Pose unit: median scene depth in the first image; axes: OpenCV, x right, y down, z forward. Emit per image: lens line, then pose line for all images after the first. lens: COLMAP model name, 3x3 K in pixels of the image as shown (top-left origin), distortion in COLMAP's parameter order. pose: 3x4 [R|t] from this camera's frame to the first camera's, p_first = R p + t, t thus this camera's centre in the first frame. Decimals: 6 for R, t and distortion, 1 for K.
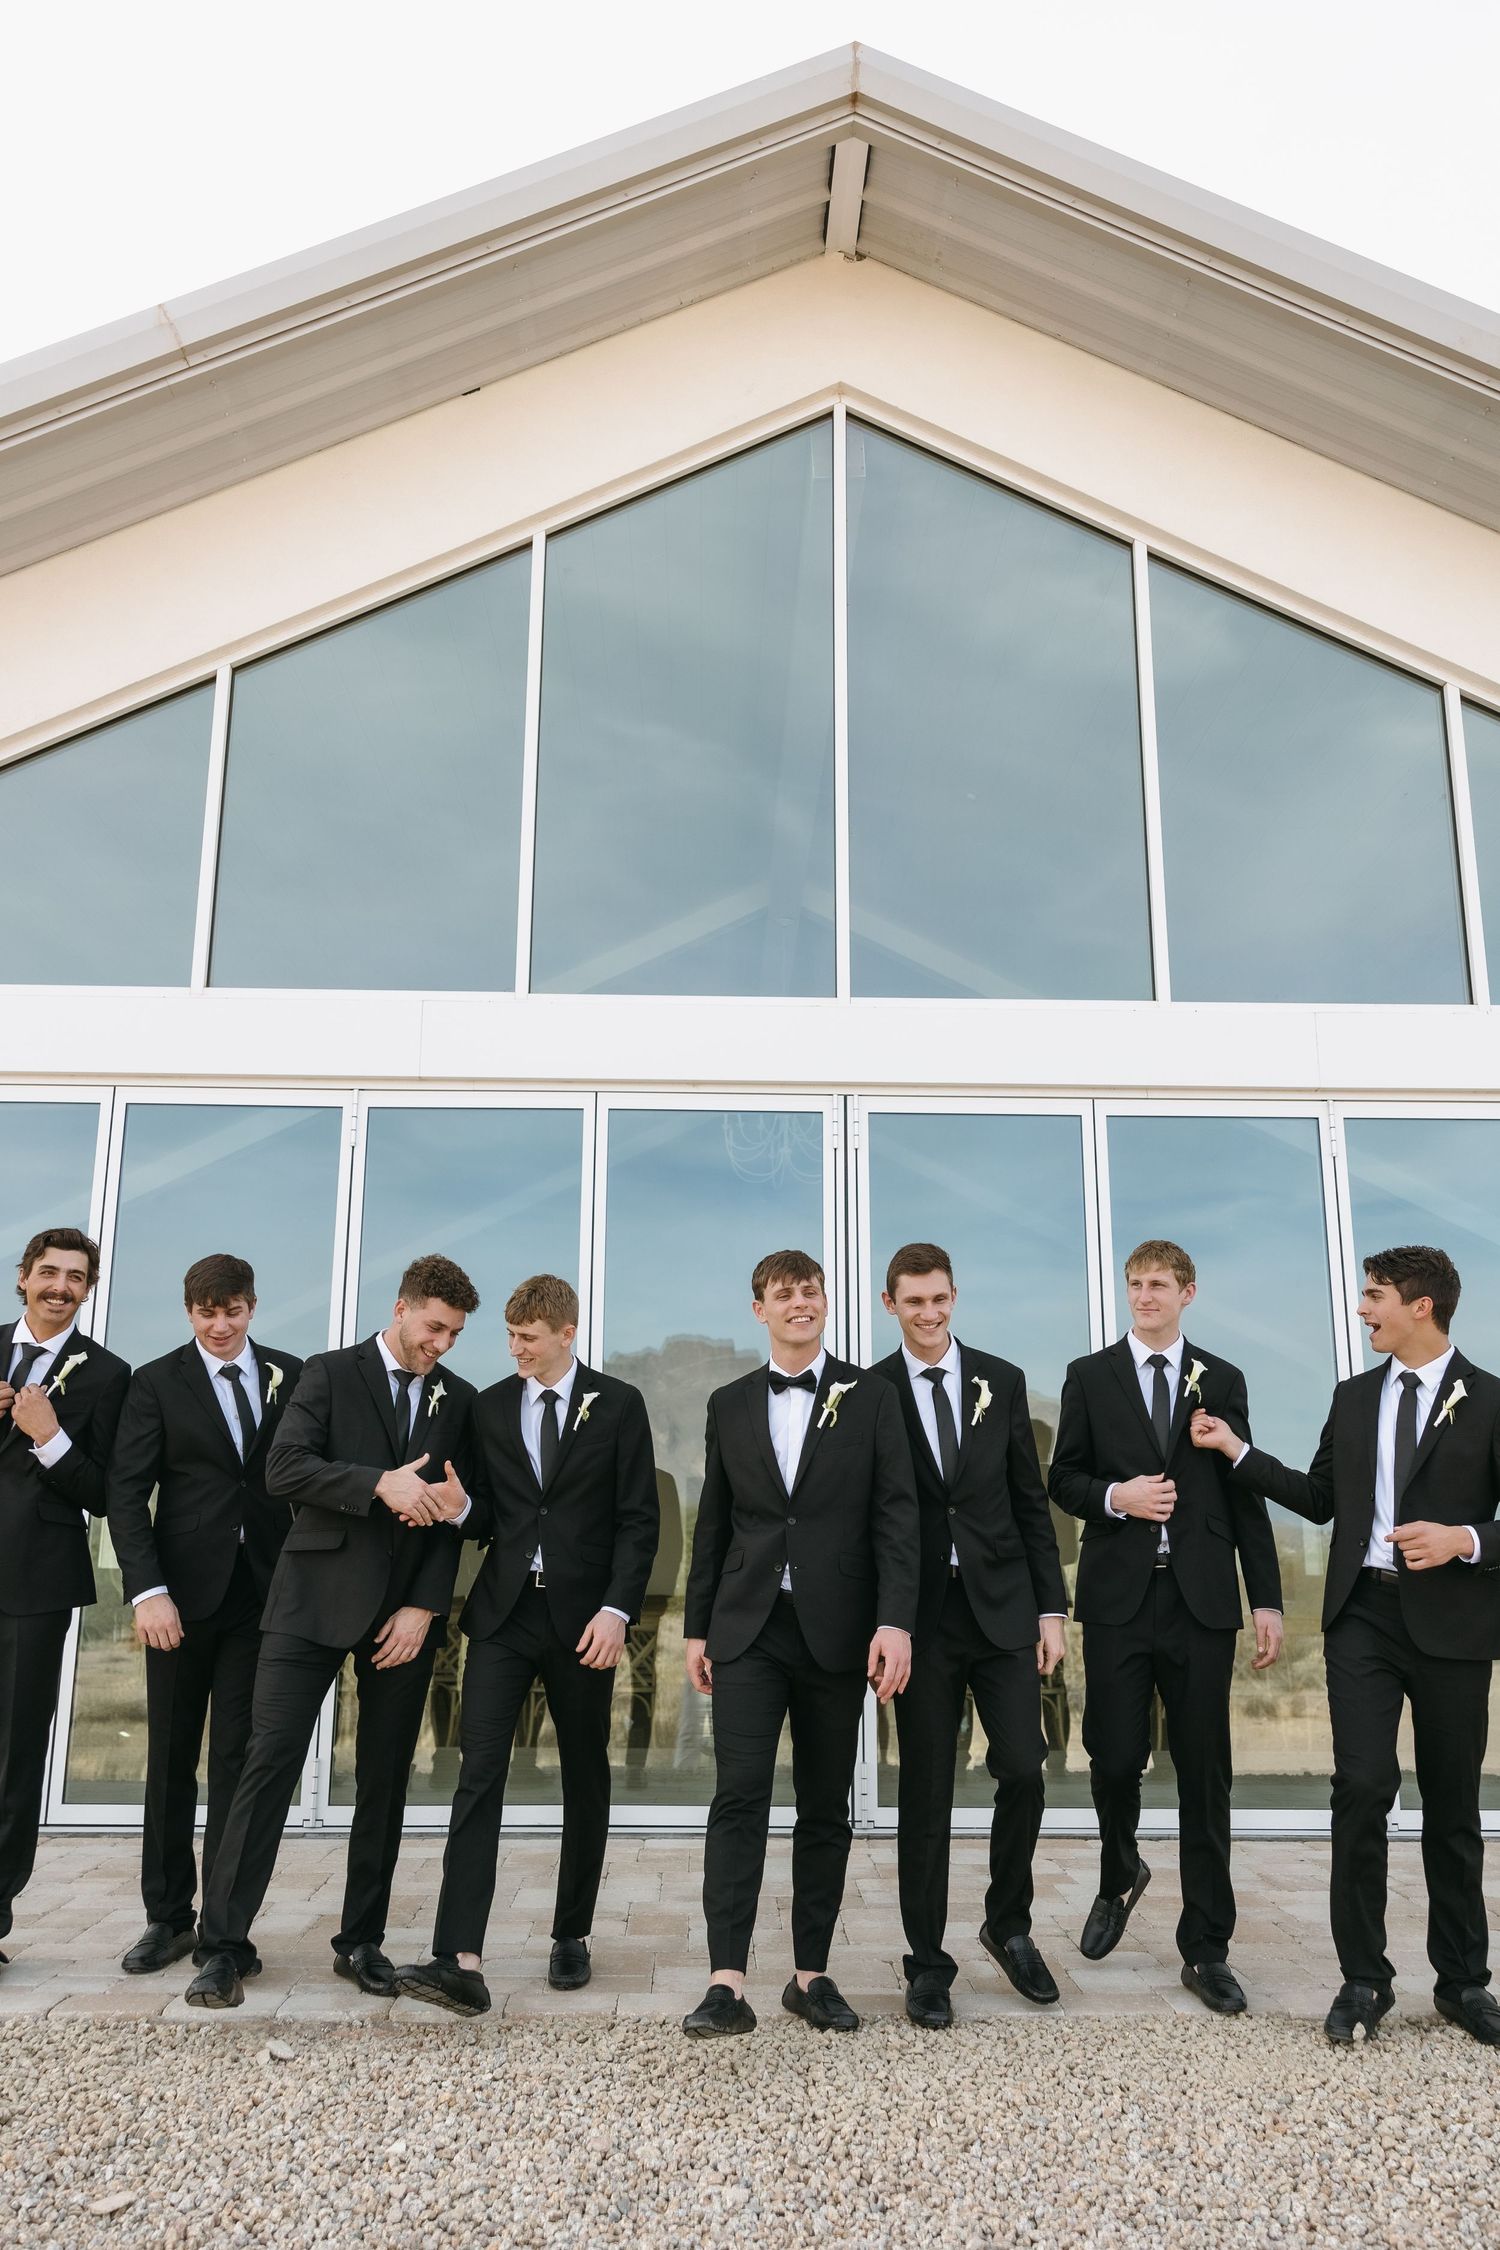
lens RADIAL K [[1822.8, 0, 745.8], [0, 1822.8, 1118.0], [0, 0, 1]] dist [0.043207, -0.028325]
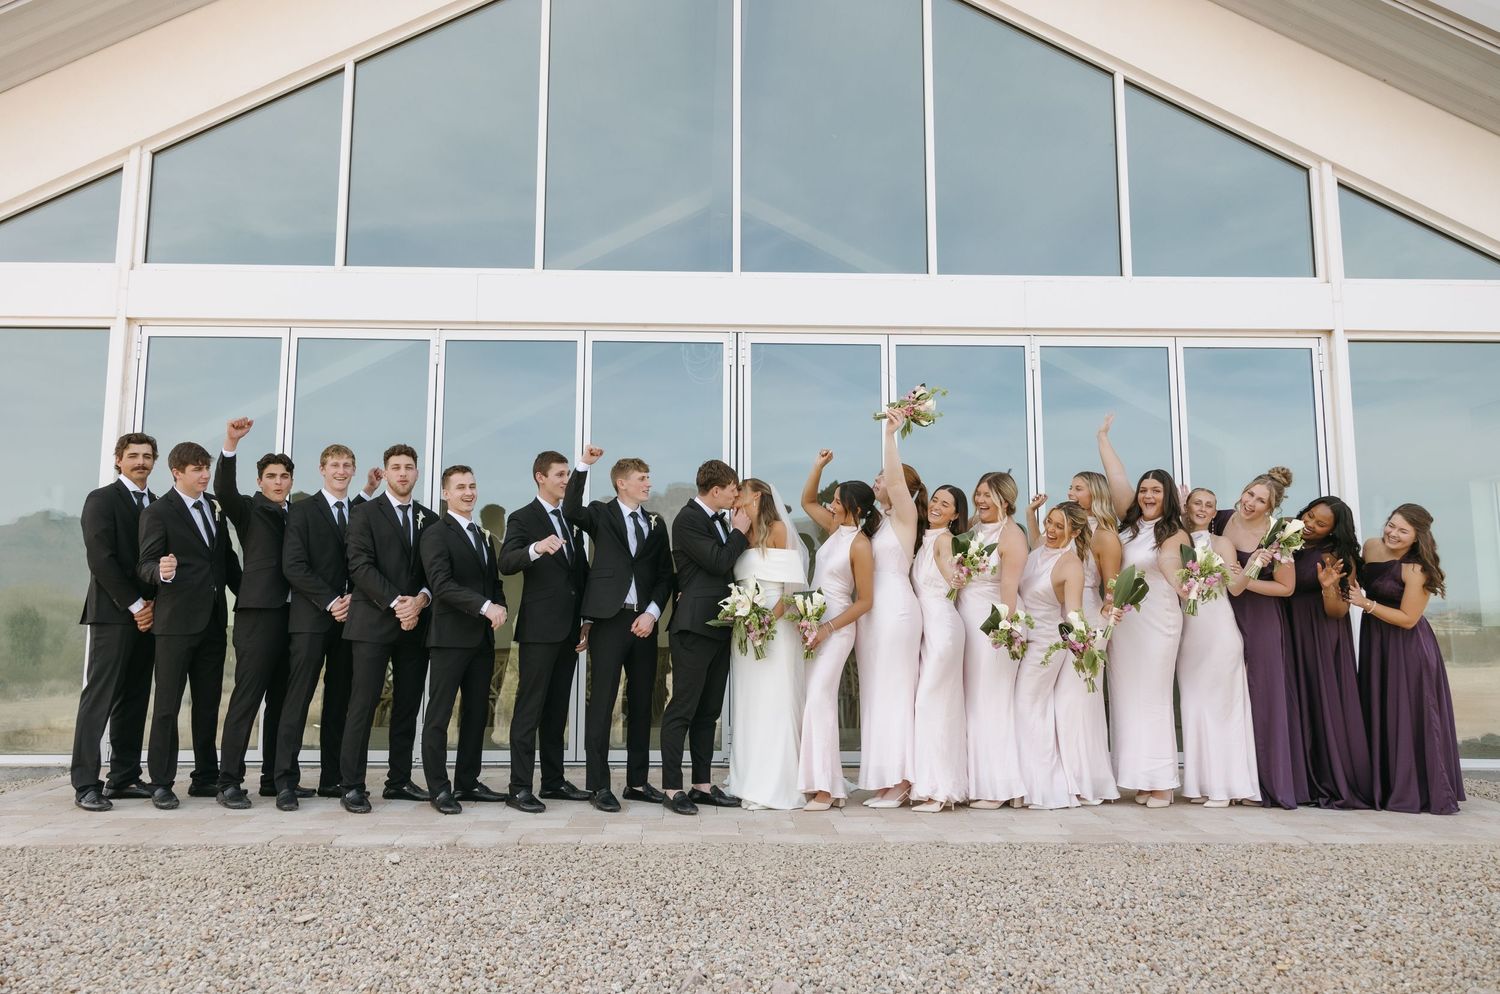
lens RADIAL K [[1215.2, 0, 720.3], [0, 1215.2, 456.1], [0, 0, 1]] dist [0.043207, -0.028325]
pose [[0.999999, -0.000912, 0.000587, 0.038730], [0.000851, 0.995226, 0.097593, -0.008572], [-0.000673, -0.097592, 0.995226, -0.097565]]
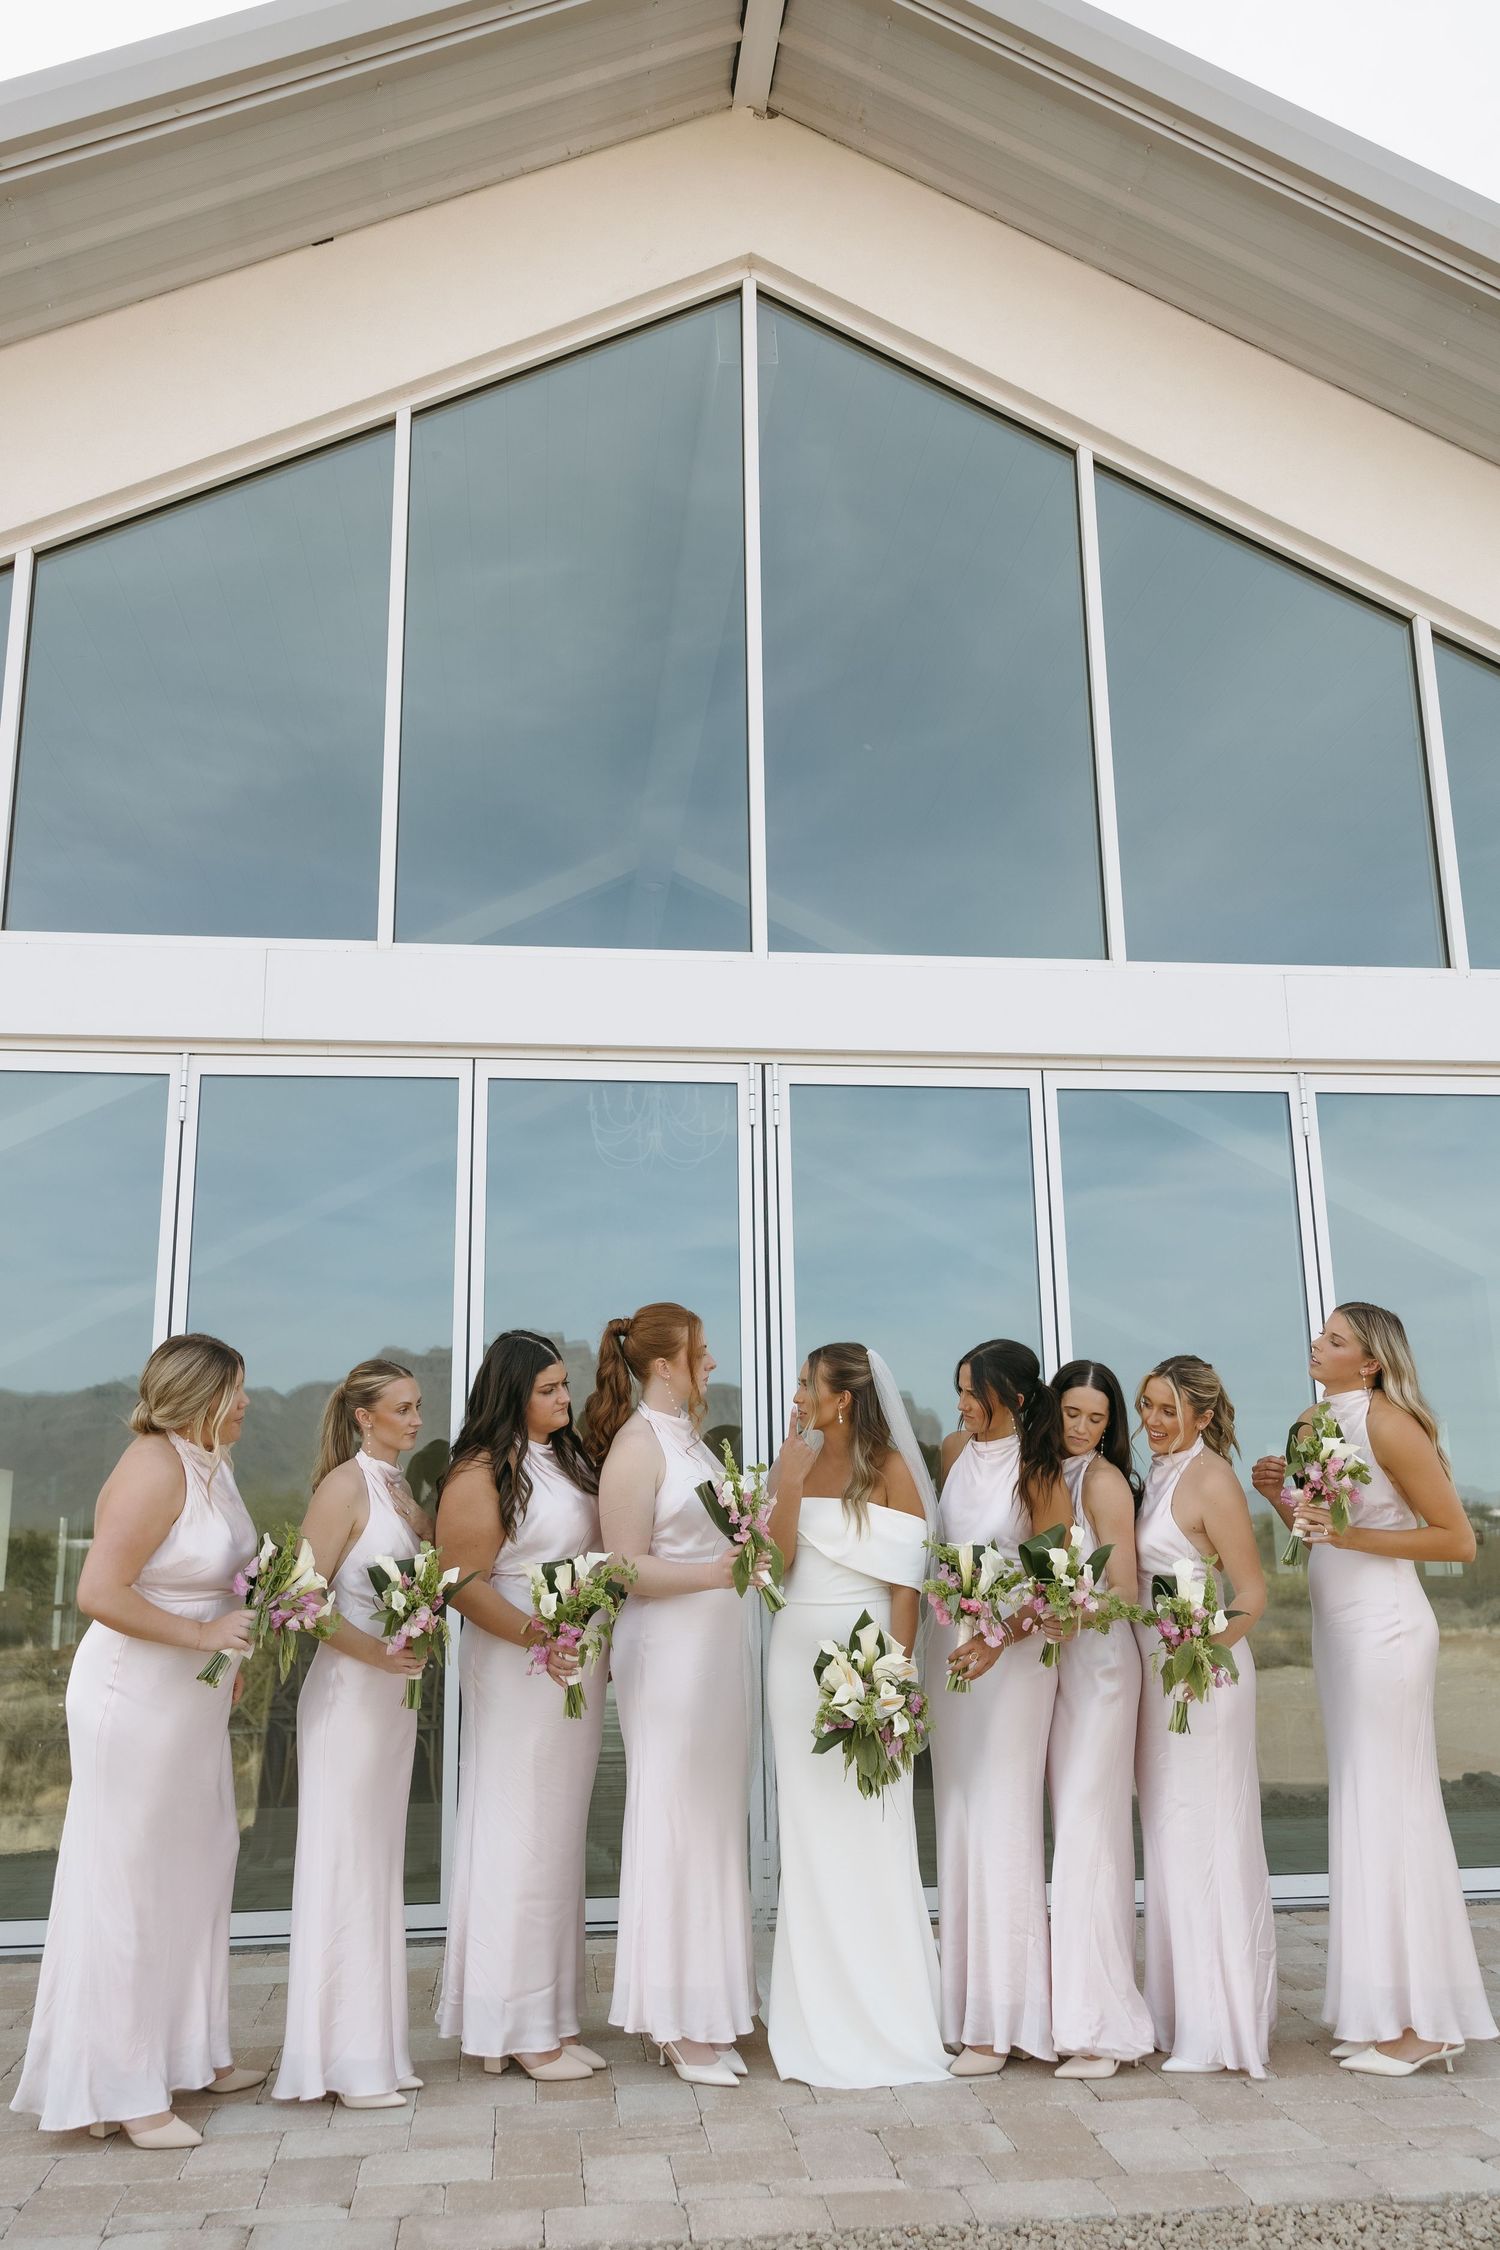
lens RADIAL K [[1822.8, 0, 746.7], [0, 1822.8, 1120.6], [0, 0, 1]] dist [0.043207, -0.028325]
pose [[0.995582, 0.003010, 0.093844, -0.034640], [-0.003410, 0.999986, 0.004102, 0.010953], [-0.093830, -0.004404, 0.995578, 0.134382]]
